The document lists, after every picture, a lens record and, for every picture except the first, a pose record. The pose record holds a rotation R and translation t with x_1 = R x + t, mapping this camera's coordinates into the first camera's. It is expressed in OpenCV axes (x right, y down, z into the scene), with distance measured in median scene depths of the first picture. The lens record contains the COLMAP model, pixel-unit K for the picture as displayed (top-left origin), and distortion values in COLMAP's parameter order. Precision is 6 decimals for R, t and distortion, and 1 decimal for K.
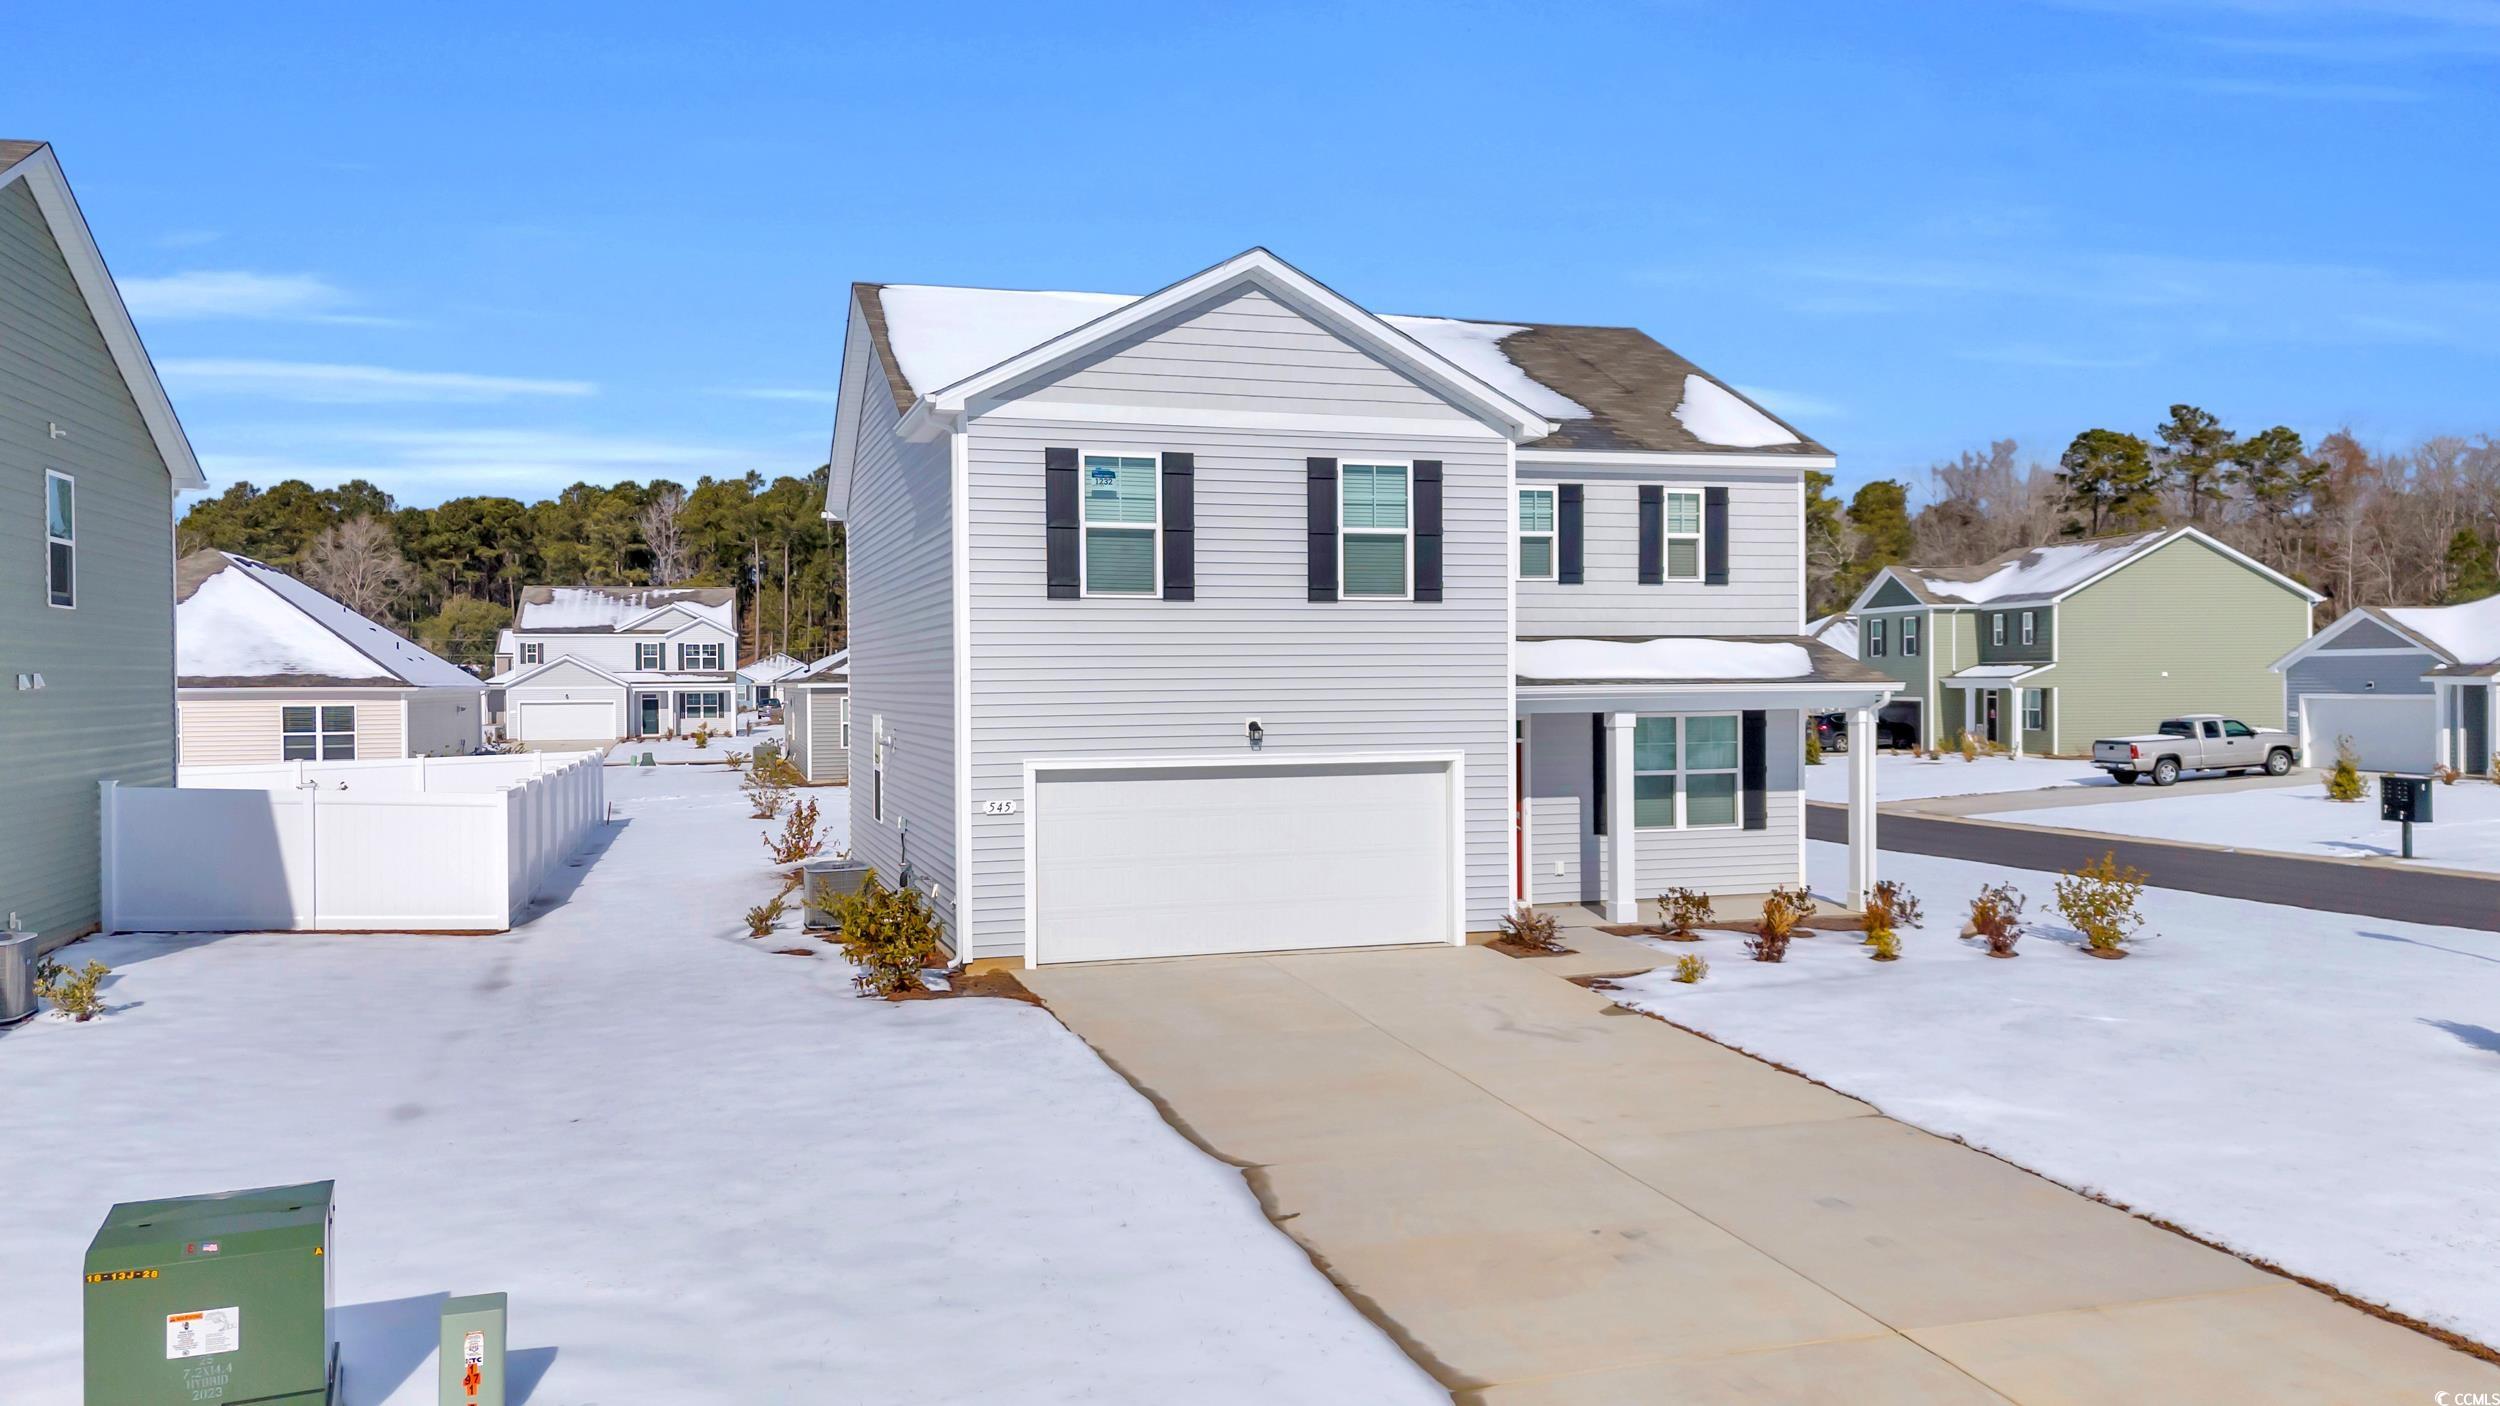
lens RADIAL K [[1832.5, 0, 1260.5], [0, 1832.5, 707.2], [0, 0, 1]] dist [0.083049, -0.086436]
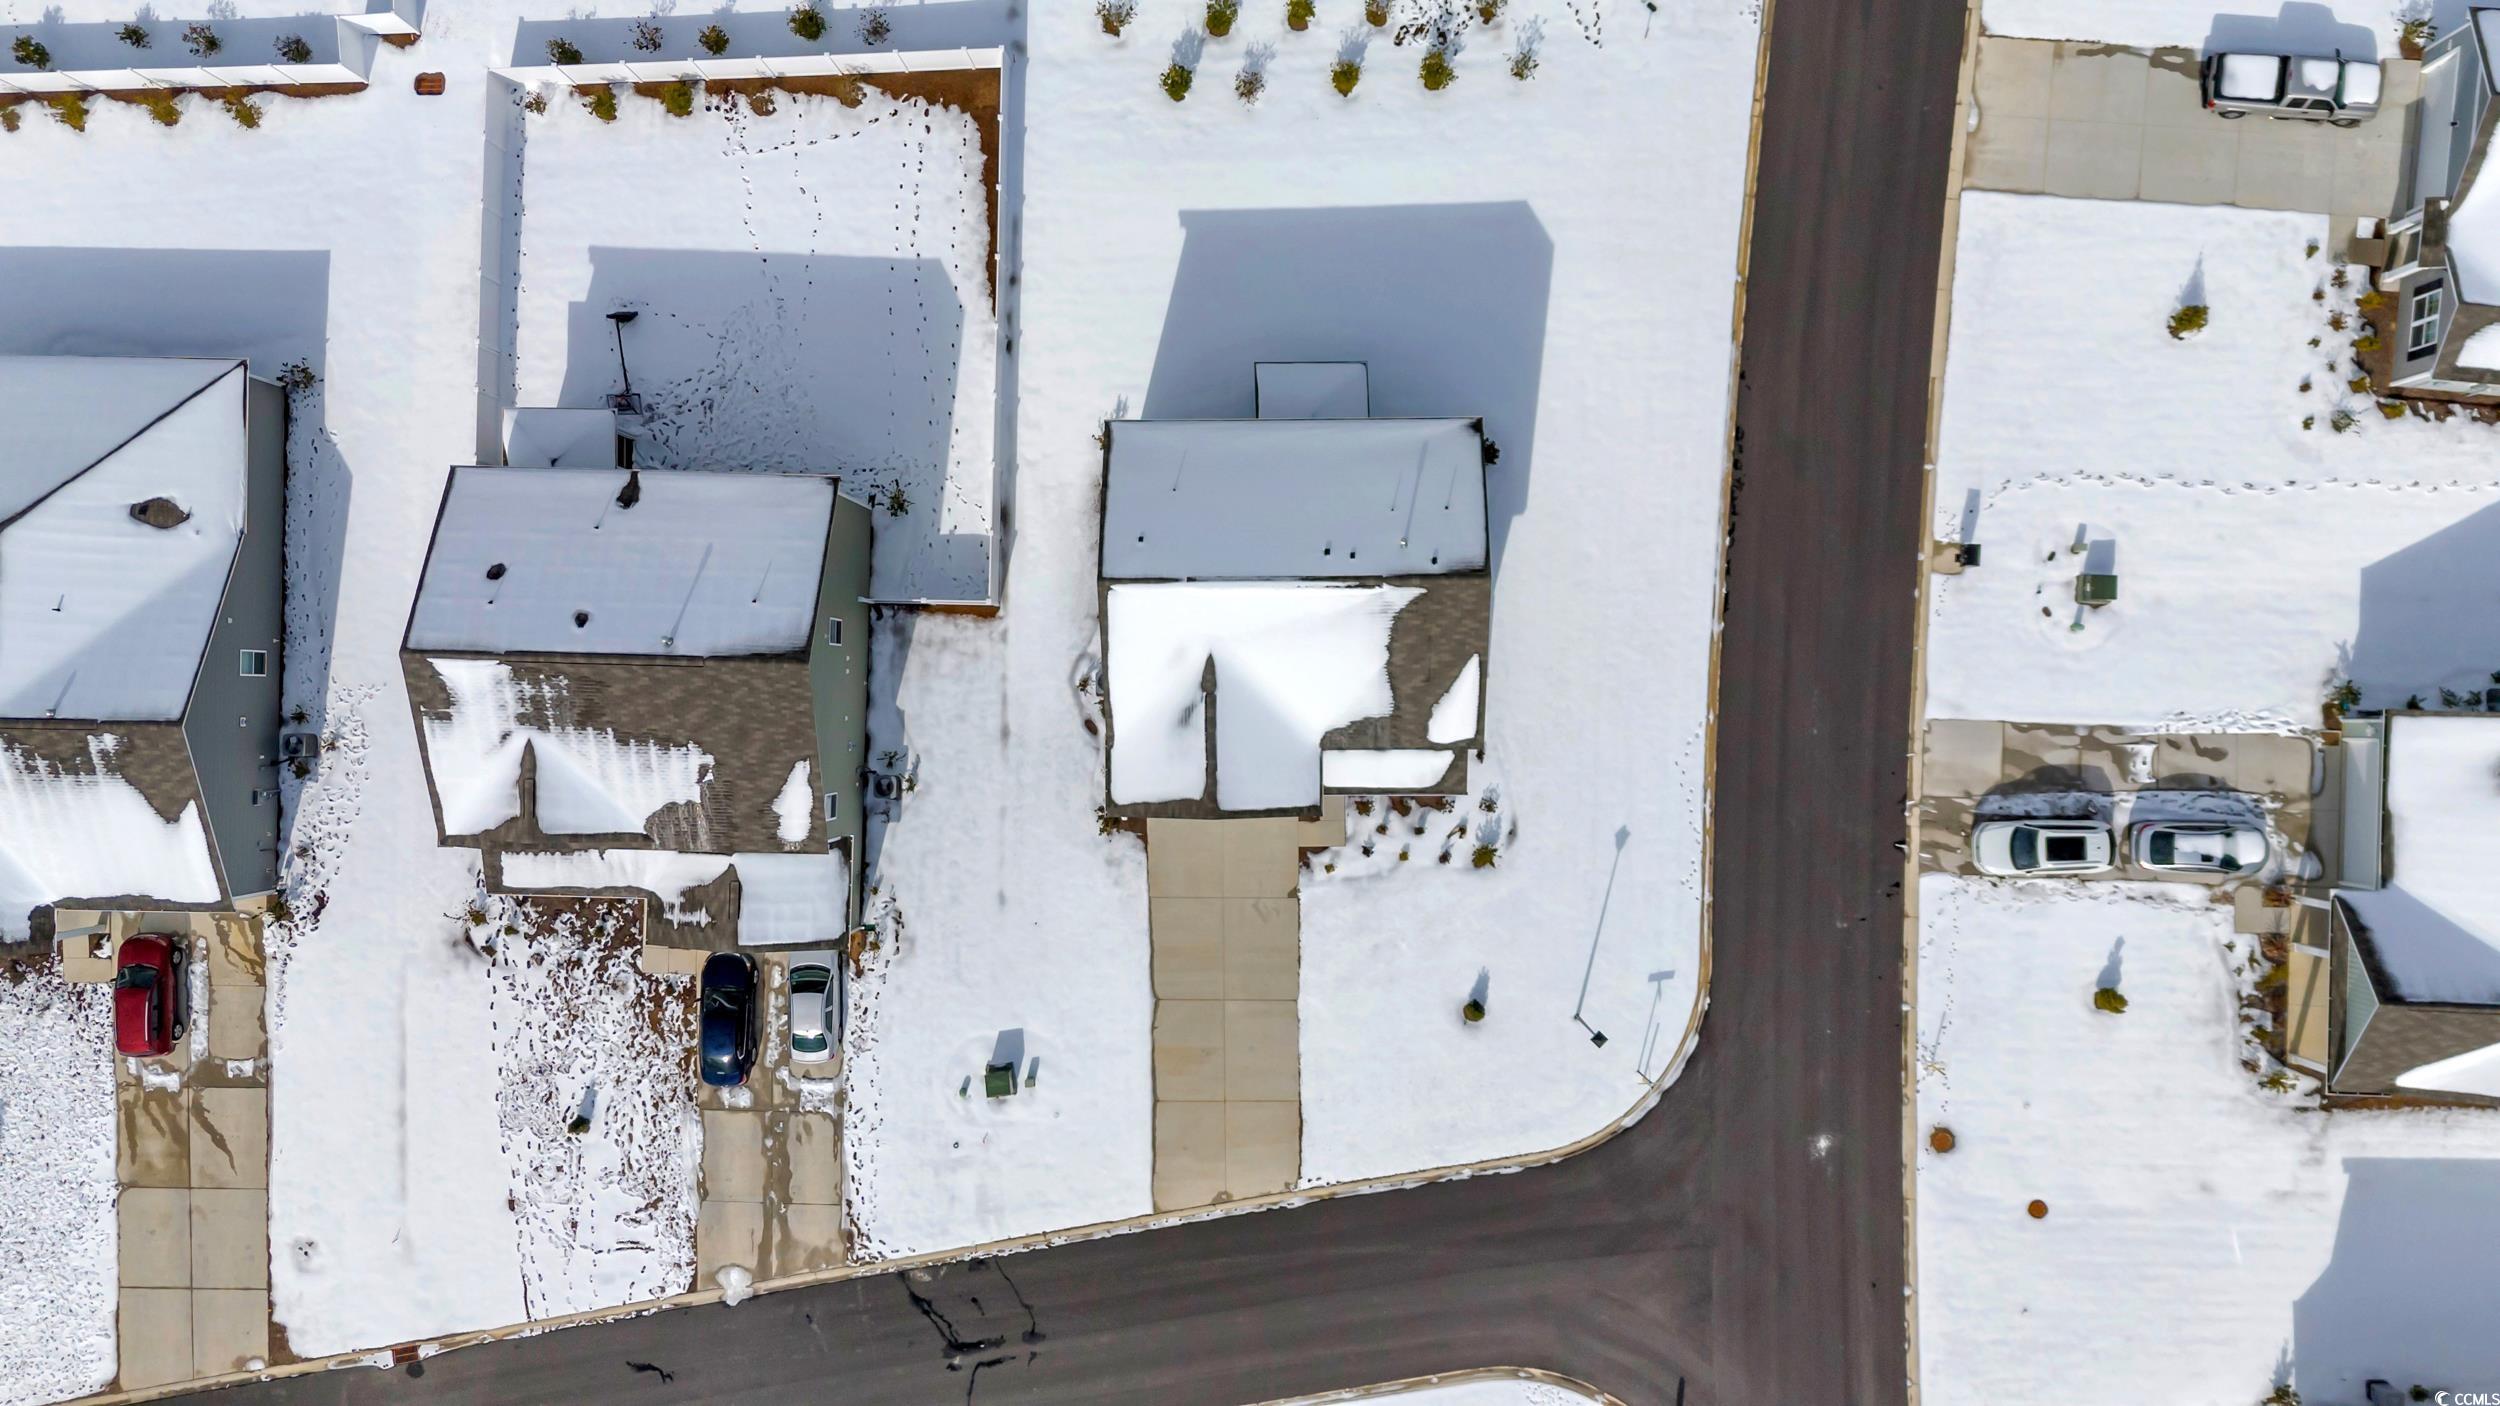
lens RADIAL K [[1832.5, 0, 1260.5], [0, 1832.5, 707.2], [0, 0, 1]] dist [0.083049, -0.086436]
pose [[0.952263, 0.304871, -0.015797, 0.055547], [0.012077, 0.014086, 0.999828, -2.675964], [0.305041, -0.952290, 0.009732, 0.977437]]
